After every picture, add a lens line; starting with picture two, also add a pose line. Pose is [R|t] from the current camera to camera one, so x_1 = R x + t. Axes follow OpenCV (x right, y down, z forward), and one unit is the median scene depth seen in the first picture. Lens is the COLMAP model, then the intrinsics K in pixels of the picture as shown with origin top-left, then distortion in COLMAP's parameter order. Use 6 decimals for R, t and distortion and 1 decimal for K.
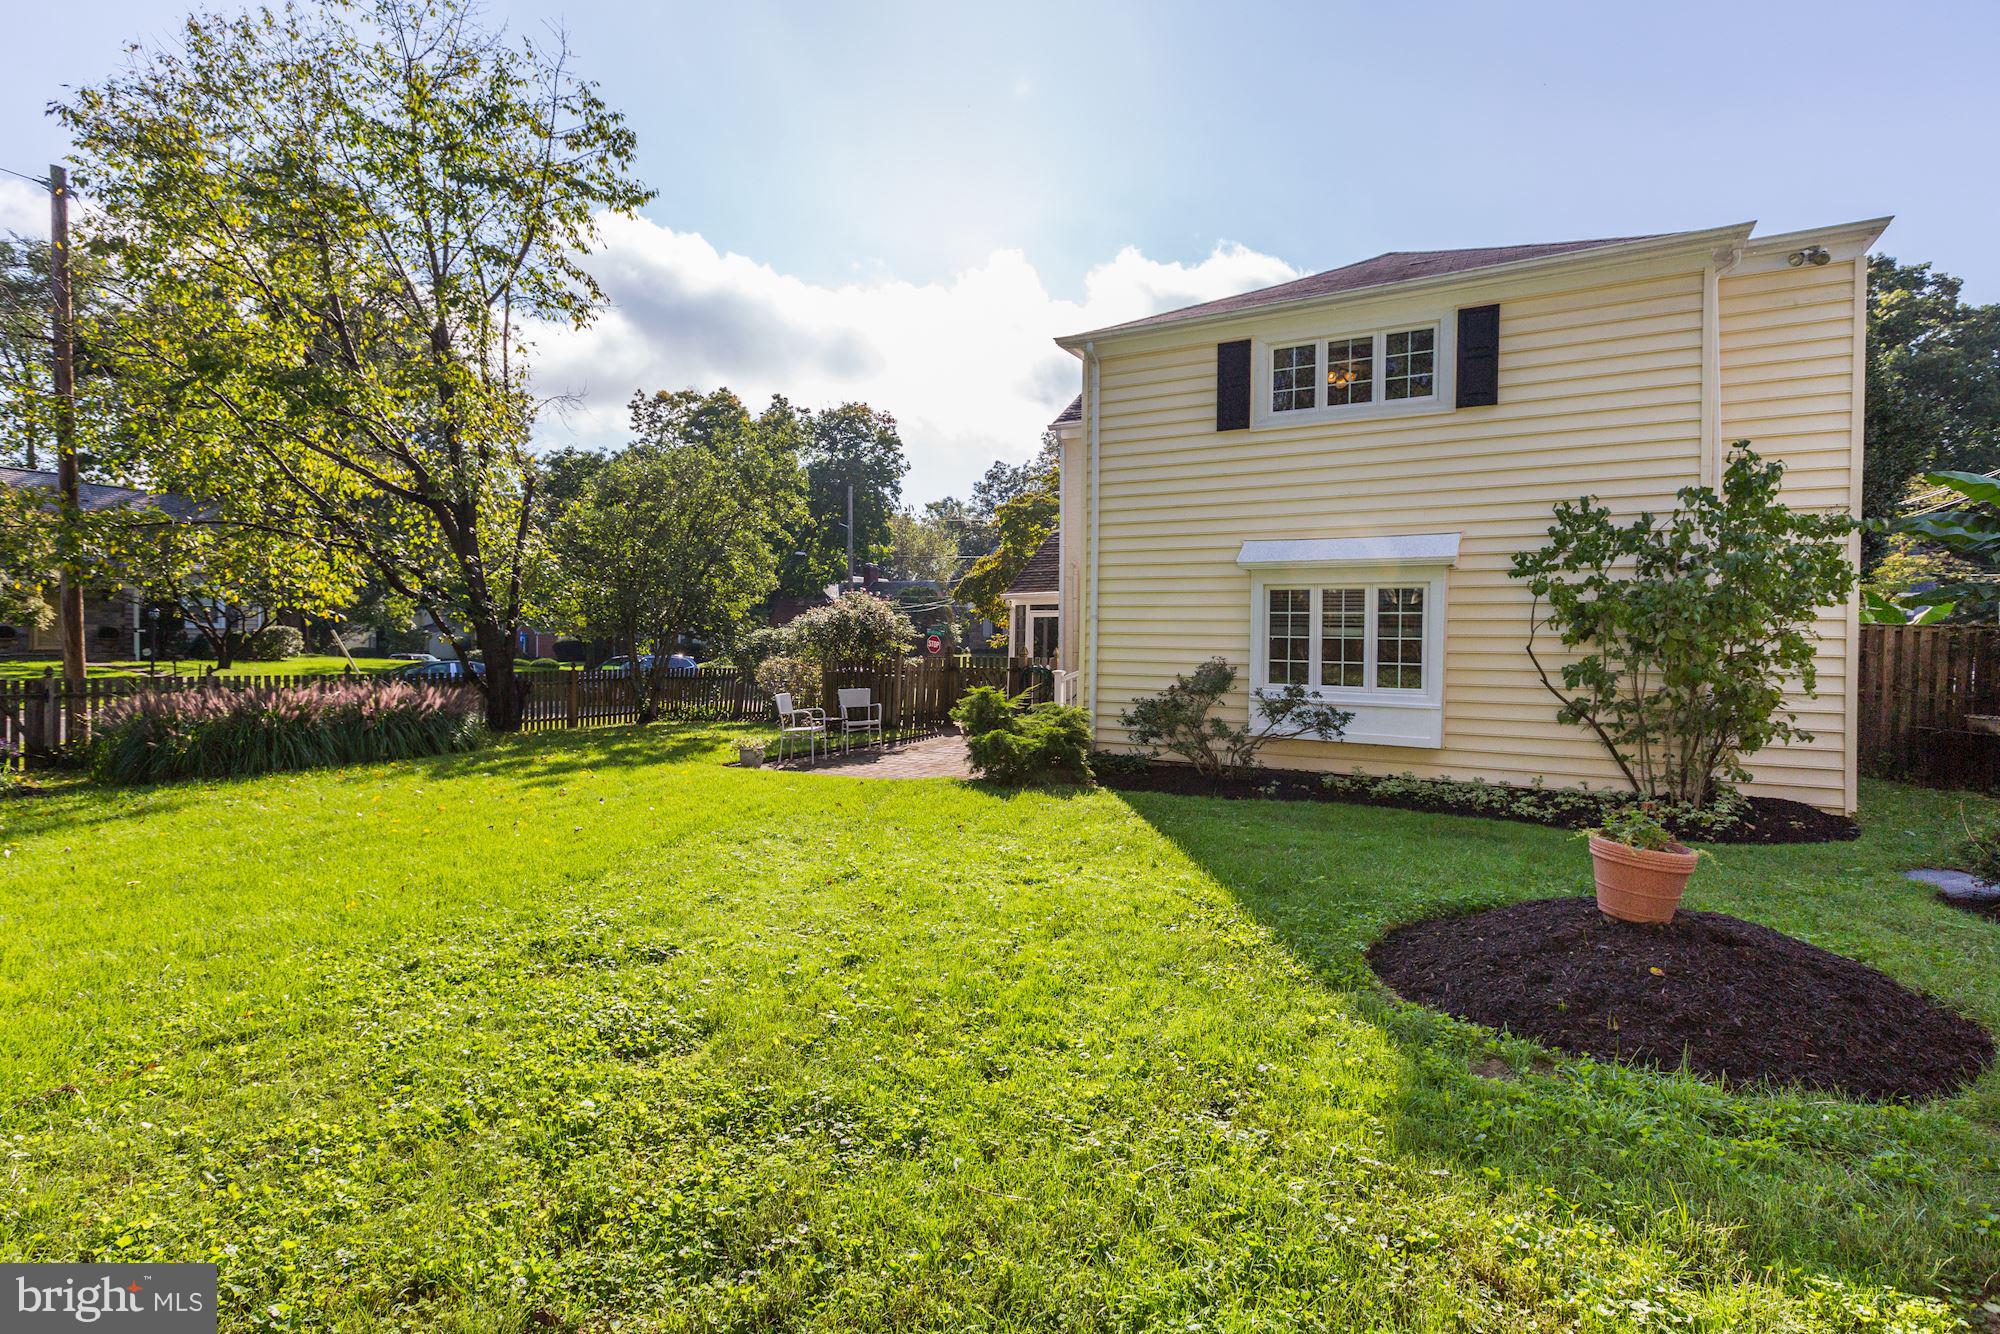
lens RADIAL K [[938.8, 0, 975.0], [0, 938.8, 658.3], [0, 0, 1]] dist [-0.000166, 0.000282]
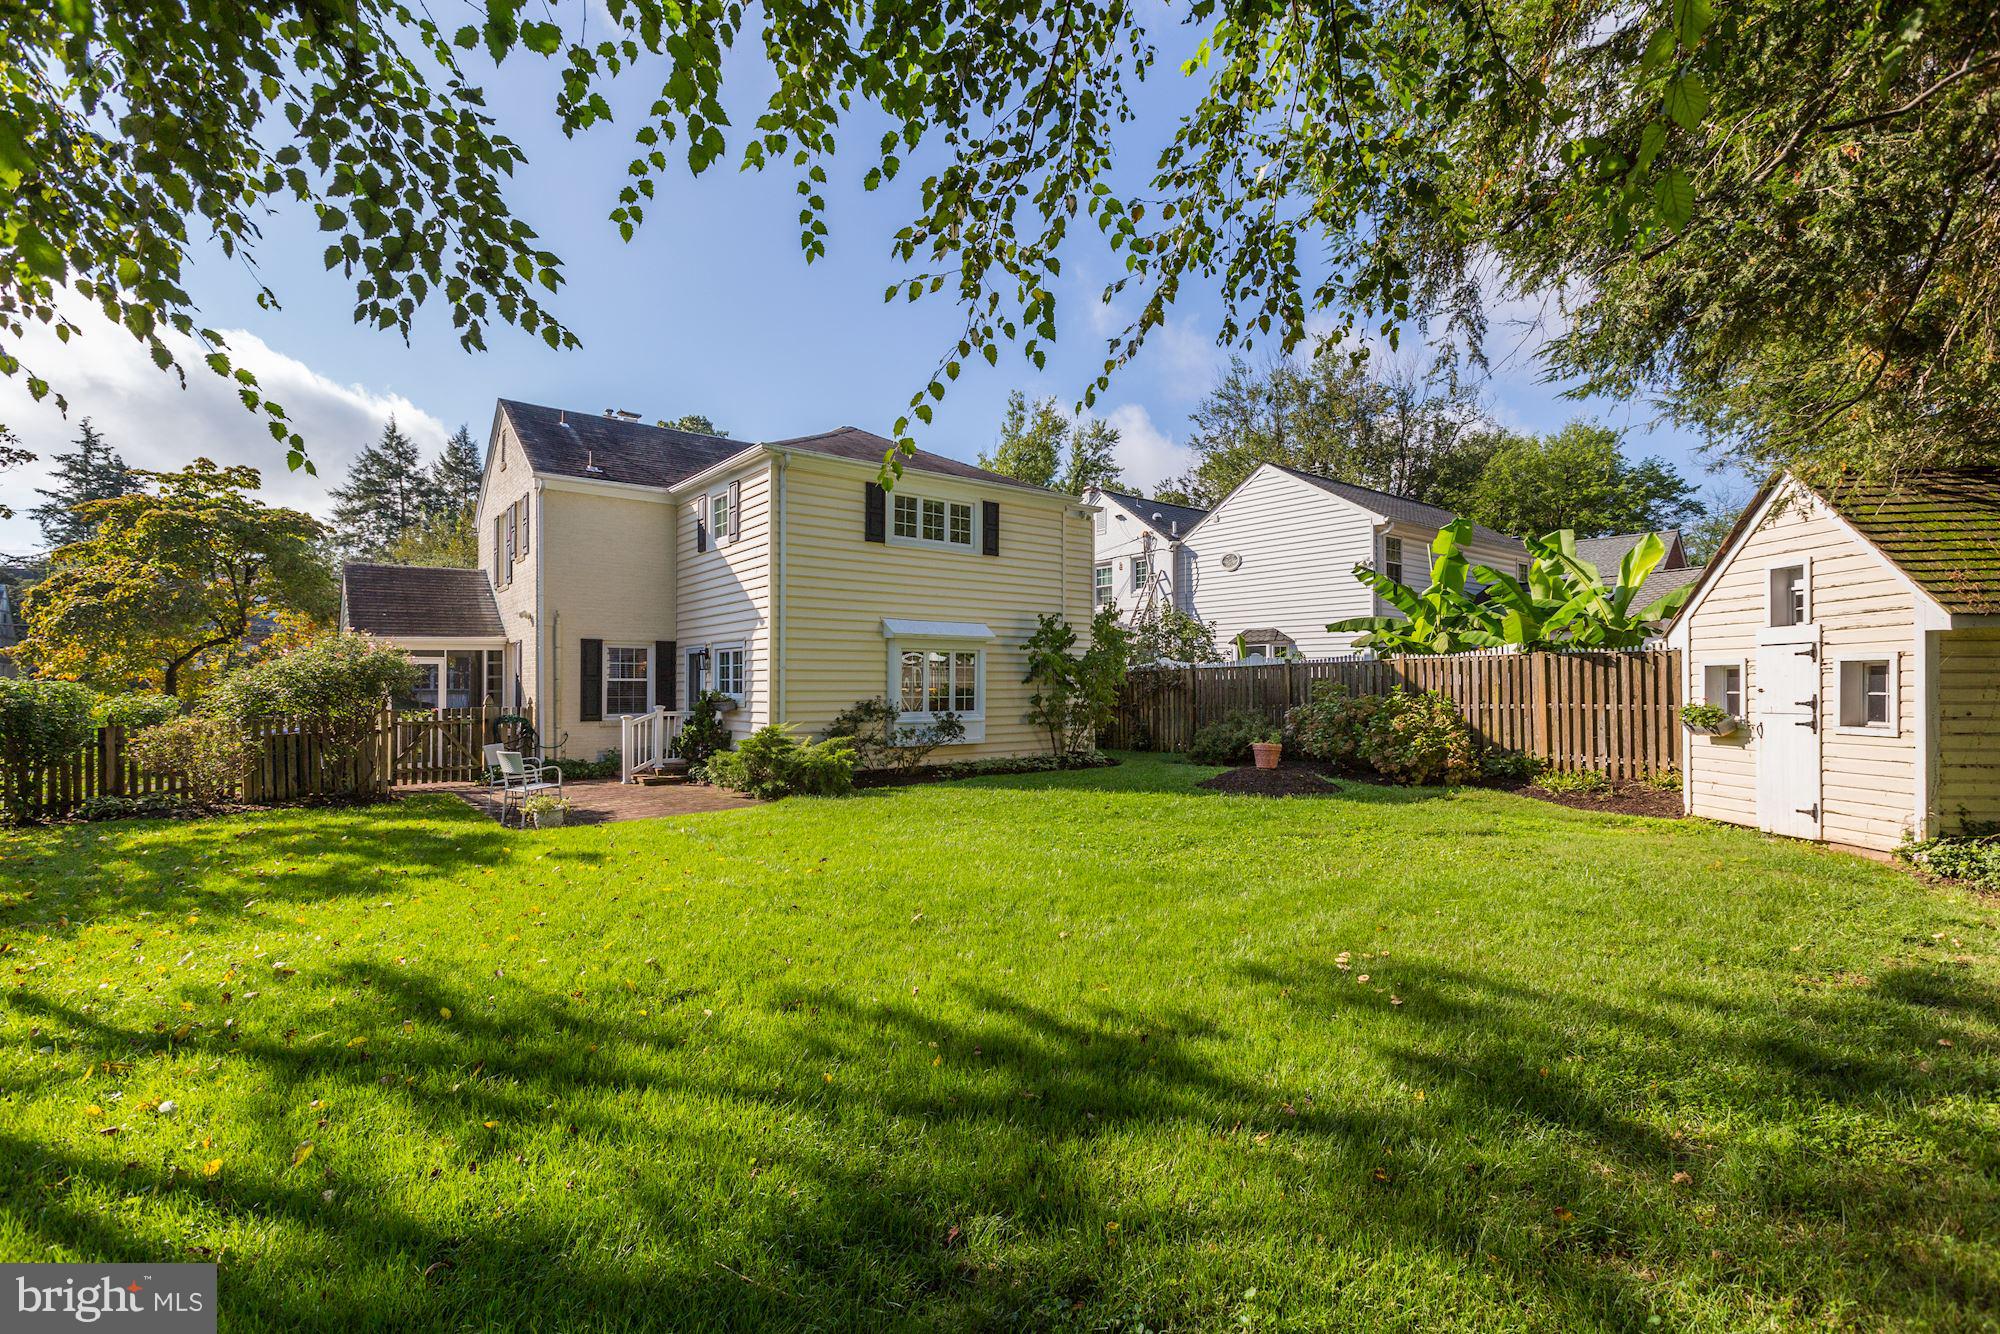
lens RADIAL K [[941.1, 0, 969.1], [0, 941.1, 671.3], [0, 0, 1]] dist [-0.000571, -0.000658]
pose [[0.378967, 0.008777, 0.925369, -1.108118], [0.028768, 0.999360, -0.021261, -0.004492], [-0.924963, 0.034678, 0.378472, 0.328816]]
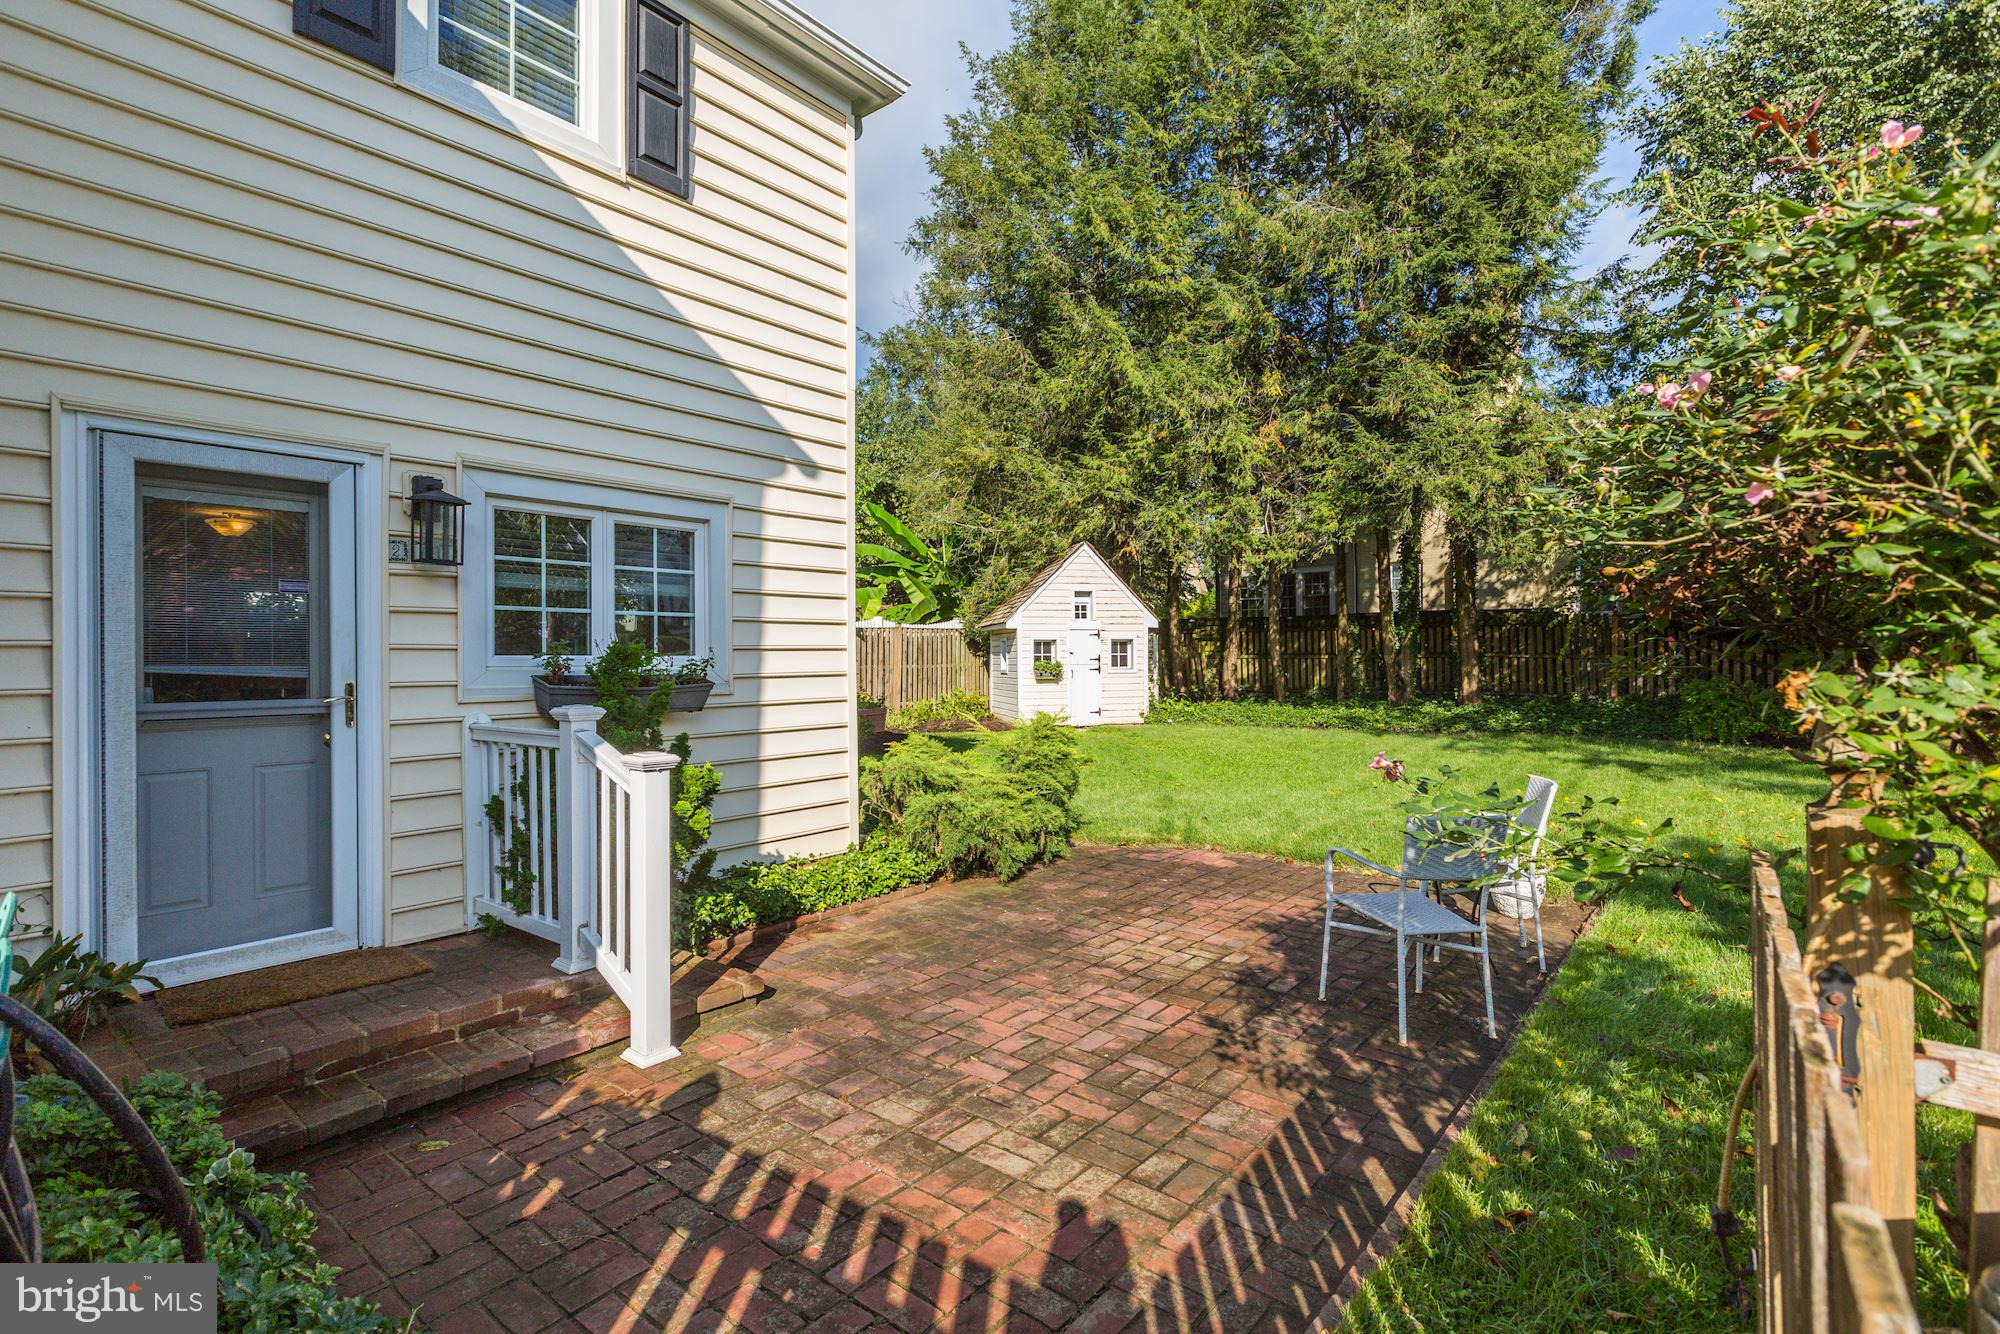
lens RADIAL K [[986.6, 0, 1003.3], [0, 986.6, 666.3], [0, 0, 1]] dist [0.000876, -0.000061]
pose [[-0.993978, 0.000870, 0.109580, -0.042616], [0.004646, 0.999404, 0.034206, -0.021885], [-0.109485, 0.034510, -0.993389, 1.813758]]
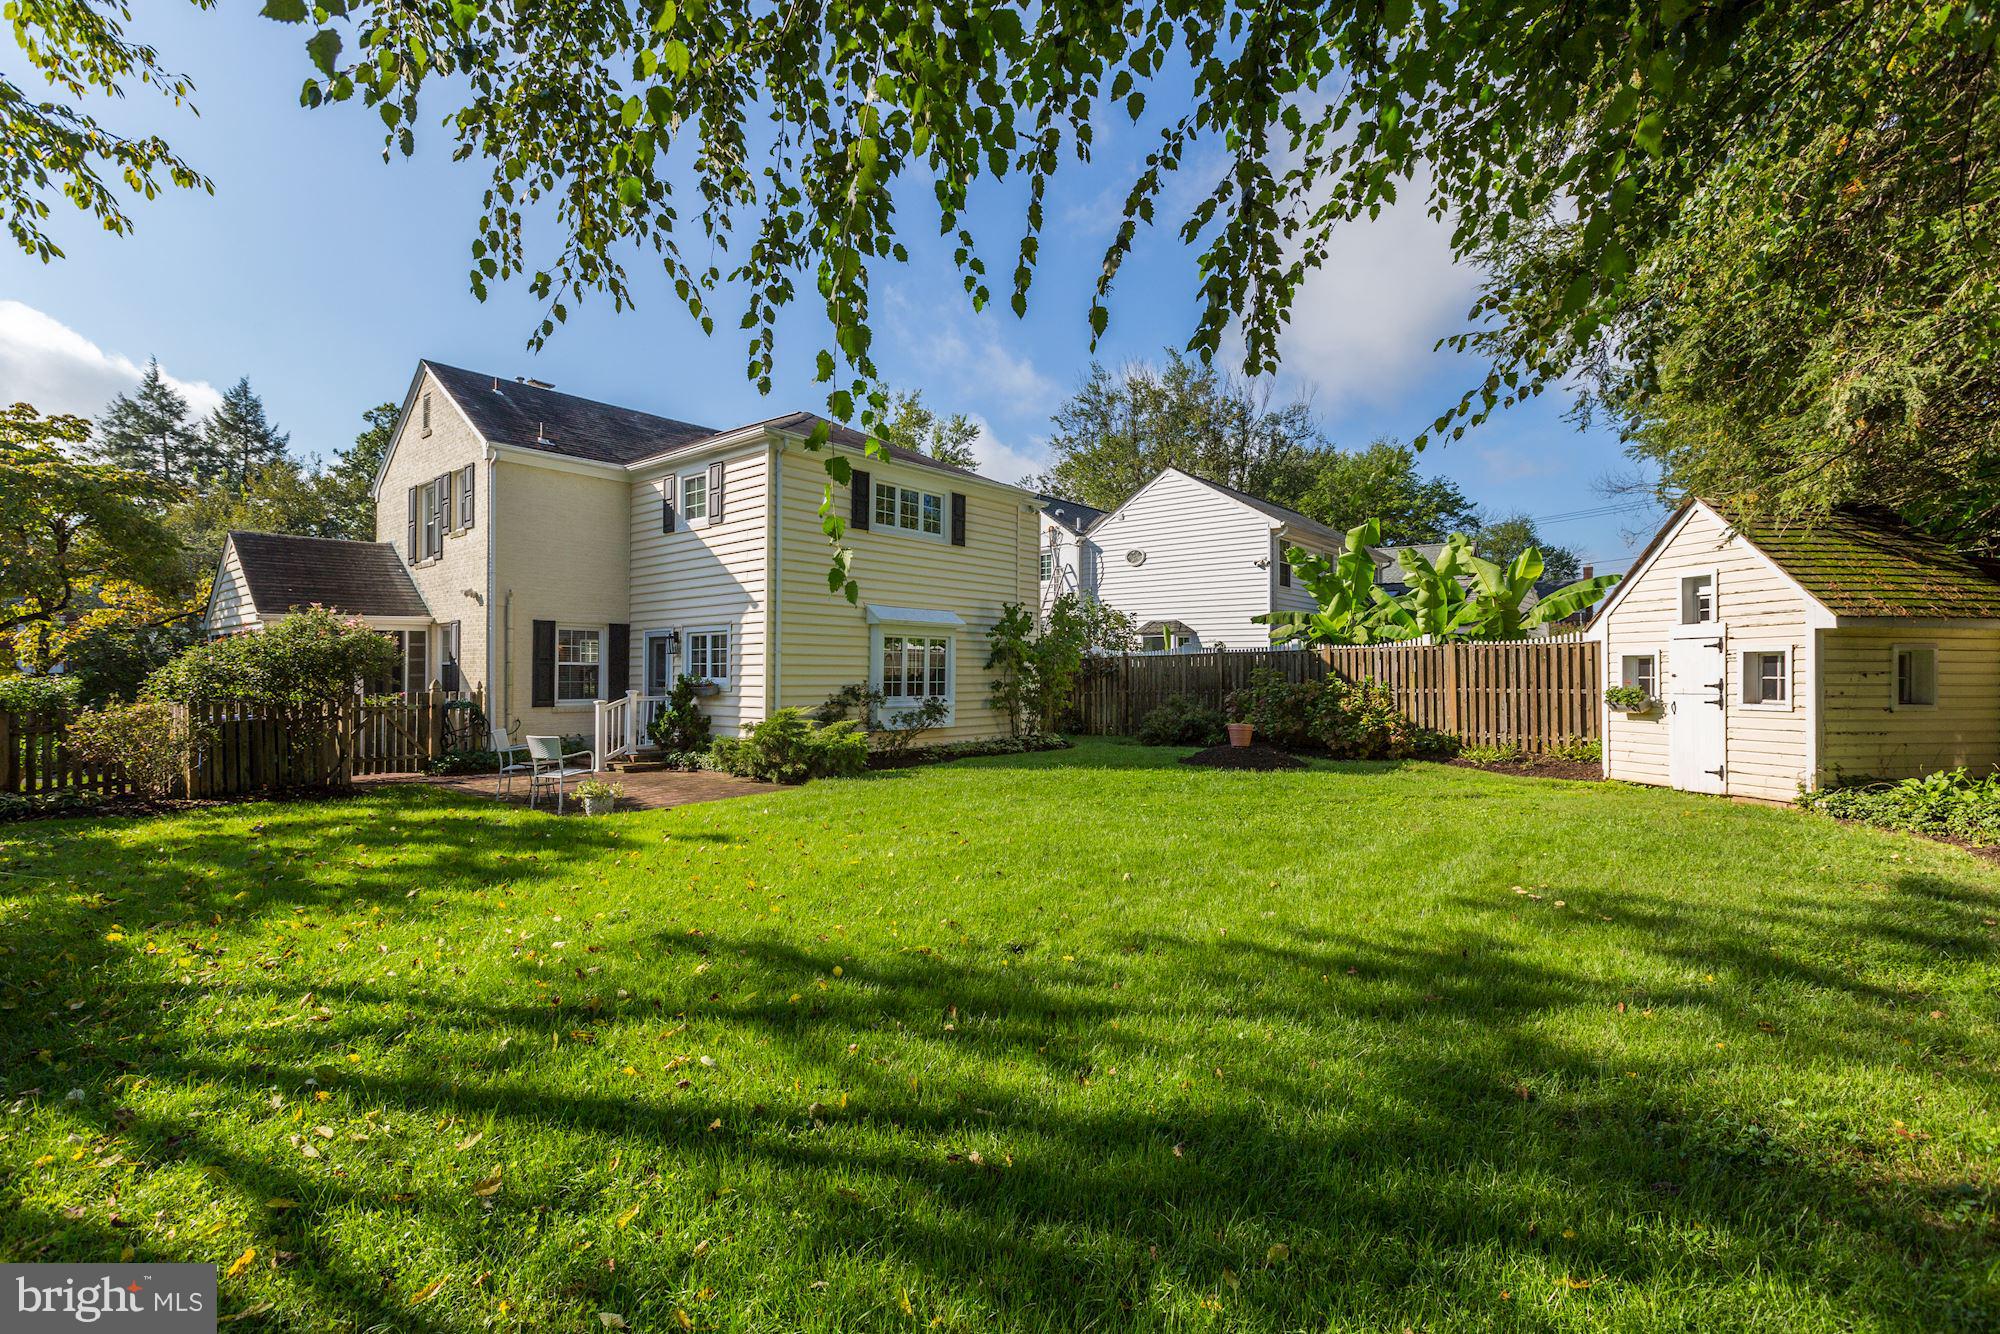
lens RADIAL K [[938.8, 0, 975.0], [0, 938.8, 658.3], [0, 0, 1]] dist [-0.000166, 0.000282]
pose [[0.188258, 0.013524, 0.982027, -1.239303], [0.025529, 0.999500, -0.018659, -0.004271], [-0.981788, 0.028583, 0.187818, 0.578161]]
